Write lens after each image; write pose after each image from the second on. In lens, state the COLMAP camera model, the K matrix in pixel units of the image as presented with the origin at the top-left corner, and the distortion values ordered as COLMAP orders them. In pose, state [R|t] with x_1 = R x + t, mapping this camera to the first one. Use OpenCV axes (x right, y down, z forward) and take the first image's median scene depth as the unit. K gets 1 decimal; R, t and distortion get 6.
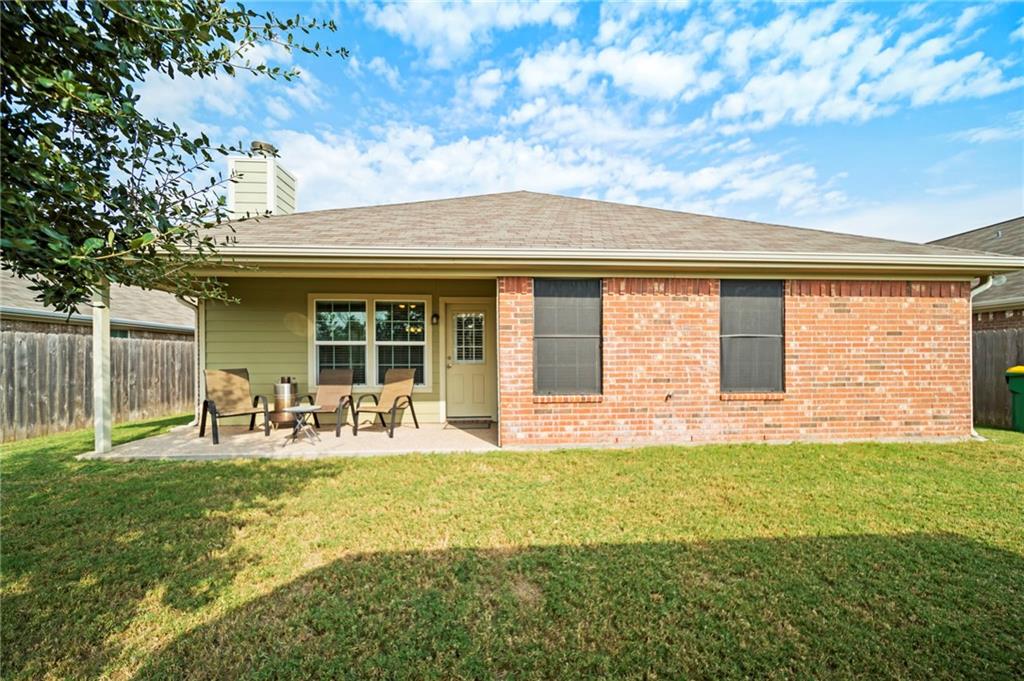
lens RADIAL K [[363.3, 0, 523.2], [0, 363.3, 351.7], [0, 0, 1]] dist [-0.001067, -0.000031]
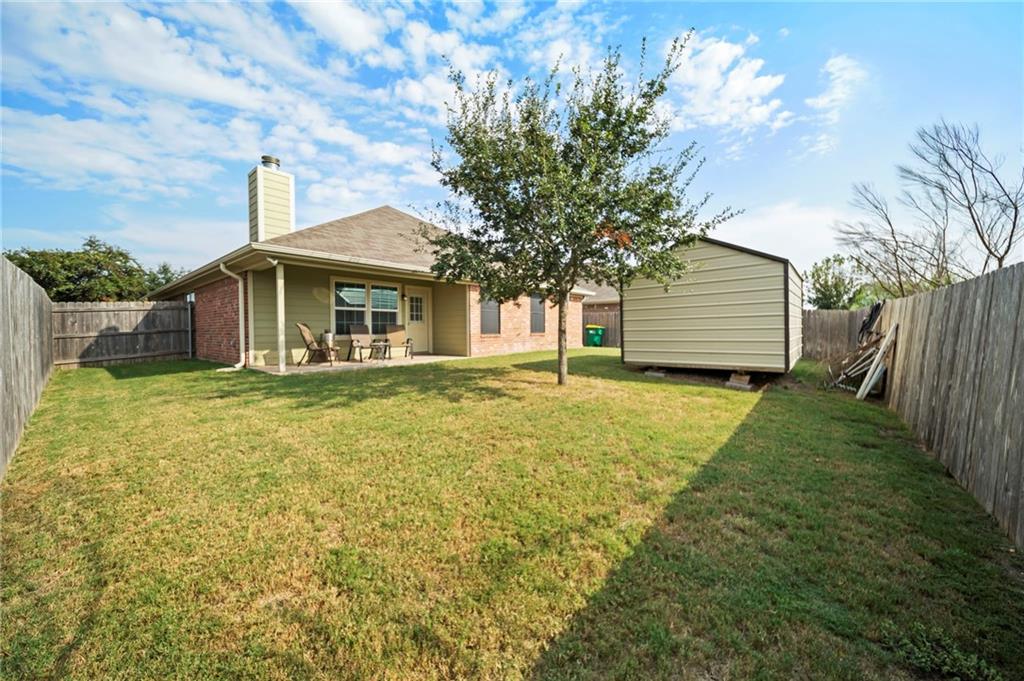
lens RADIAL K [[476.3, 0, 512.0], [0, 476.3, 340.5], [0, 0, 1]] dist [0.000350, -0.000044]
pose [[0.665284, -0.012601, 0.746484, -1.581659], [-0.011135, 0.999579, 0.026797, 0.051753], [-0.746507, -0.026139, 0.664864, -0.916322]]
